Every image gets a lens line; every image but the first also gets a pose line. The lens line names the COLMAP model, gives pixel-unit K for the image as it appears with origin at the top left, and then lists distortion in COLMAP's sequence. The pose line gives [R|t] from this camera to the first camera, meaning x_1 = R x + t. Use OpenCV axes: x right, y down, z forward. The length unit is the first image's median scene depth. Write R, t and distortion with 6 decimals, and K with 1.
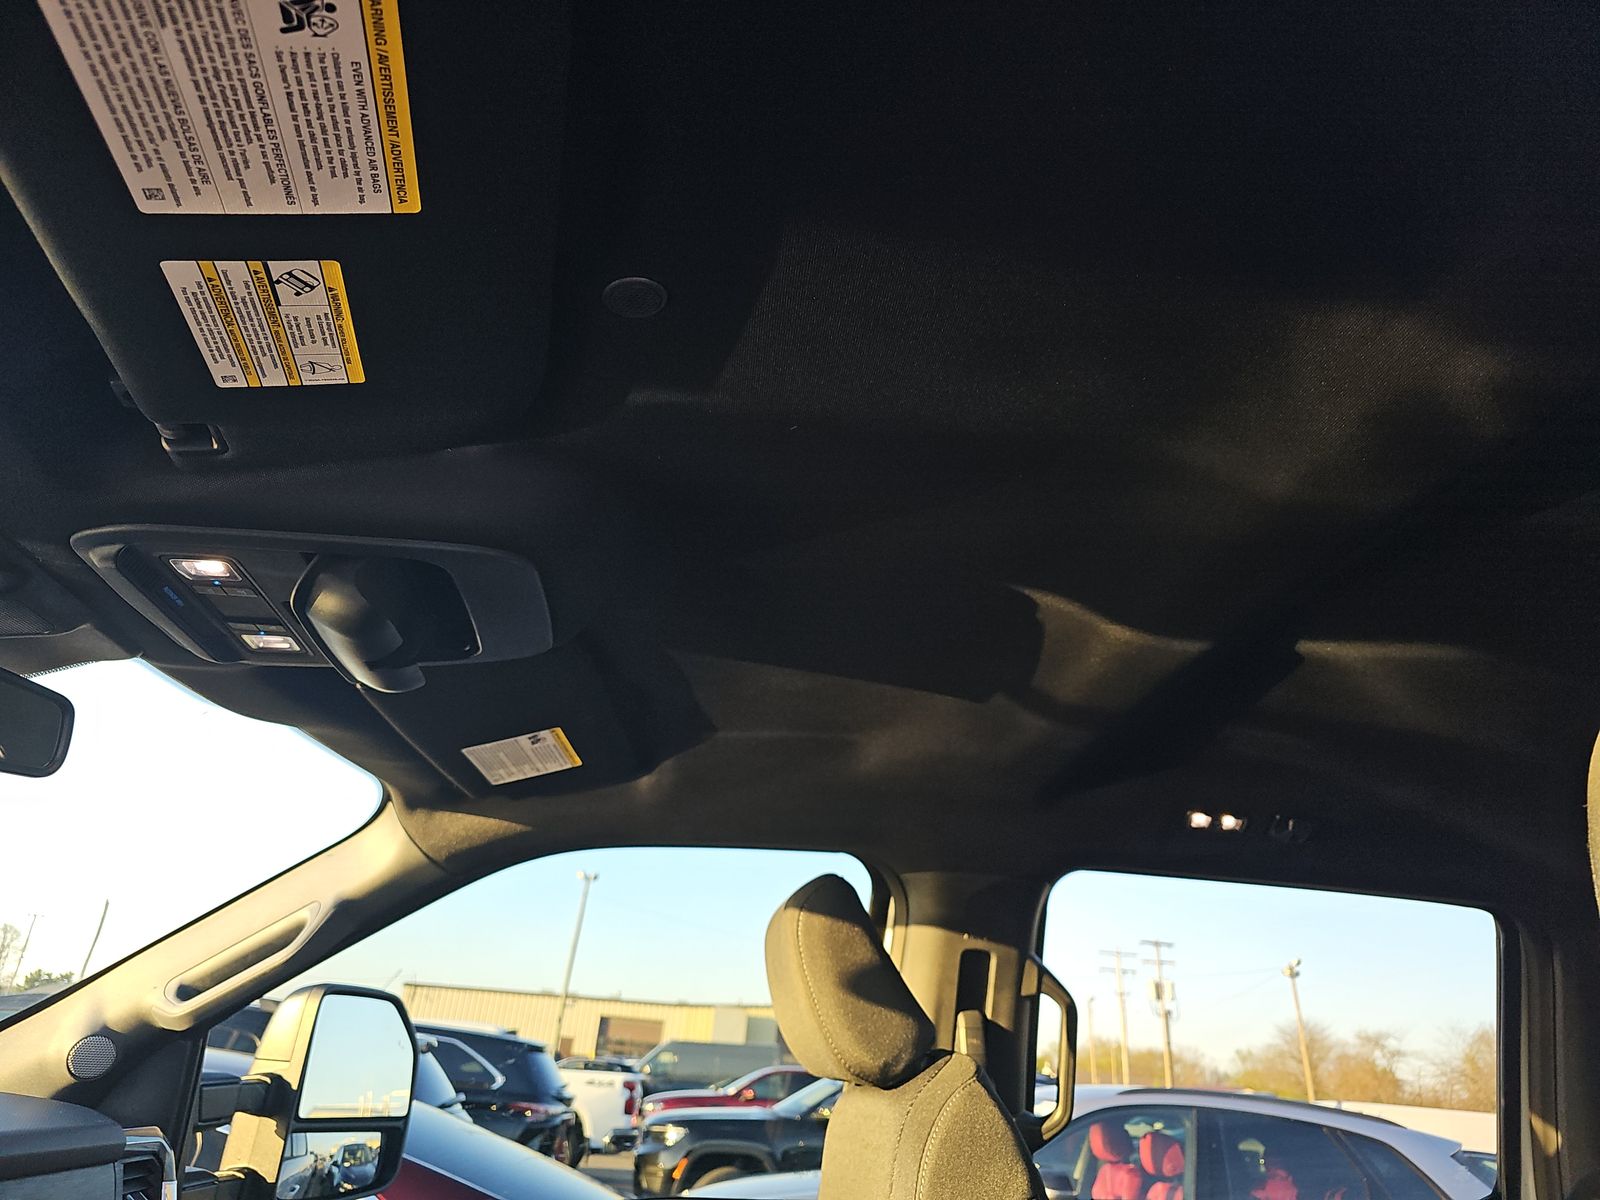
lens RADIAL K [[1117.7, 0, 800.0], [0, 1117.7, 600.0], [0, 0, 1]] dist [0.053648, -0.071365]
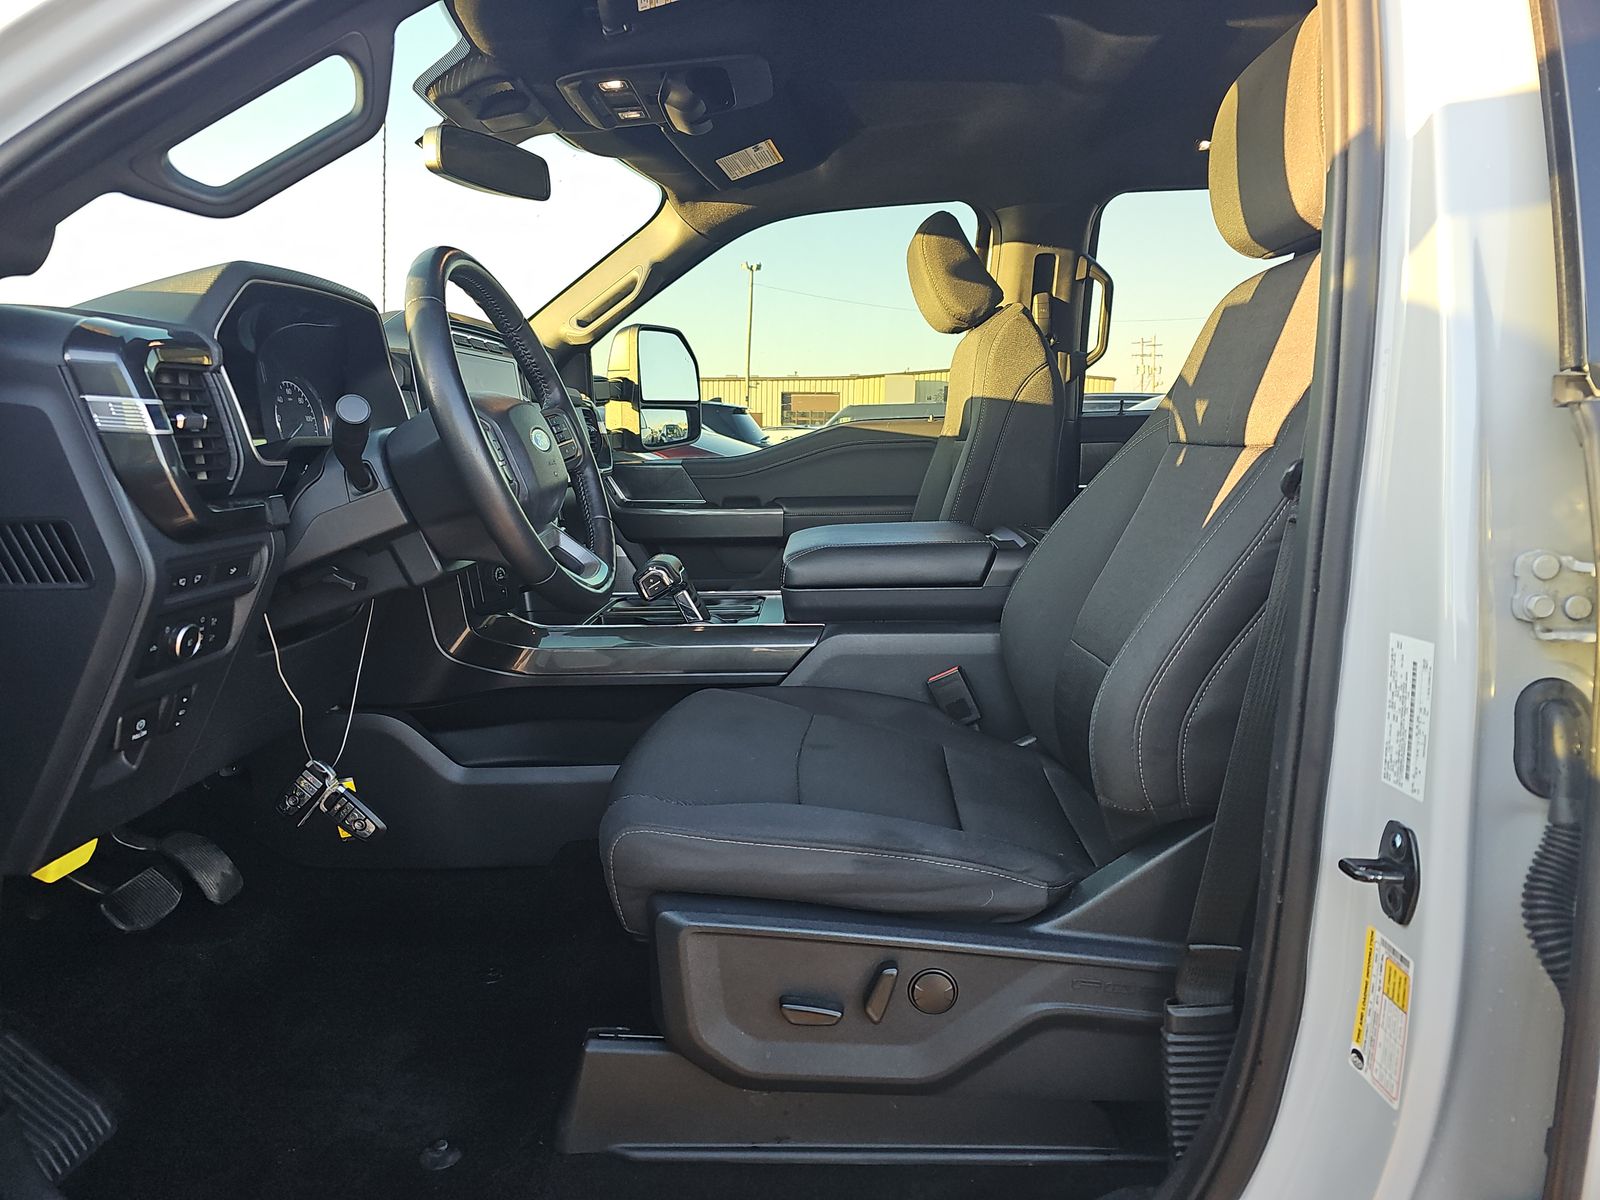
lens RADIAL K [[1117.7, 0, 800.0], [0, 1117.7, 600.0], [0, 0, 1]] dist [0.053648, -0.071365]
pose [[0.985221, -0.061735, -0.159775, 0.042860], [0.135028, 0.853846, 0.502707, -0.109944], [0.105388, -0.516852, 0.849563, -0.617847]]
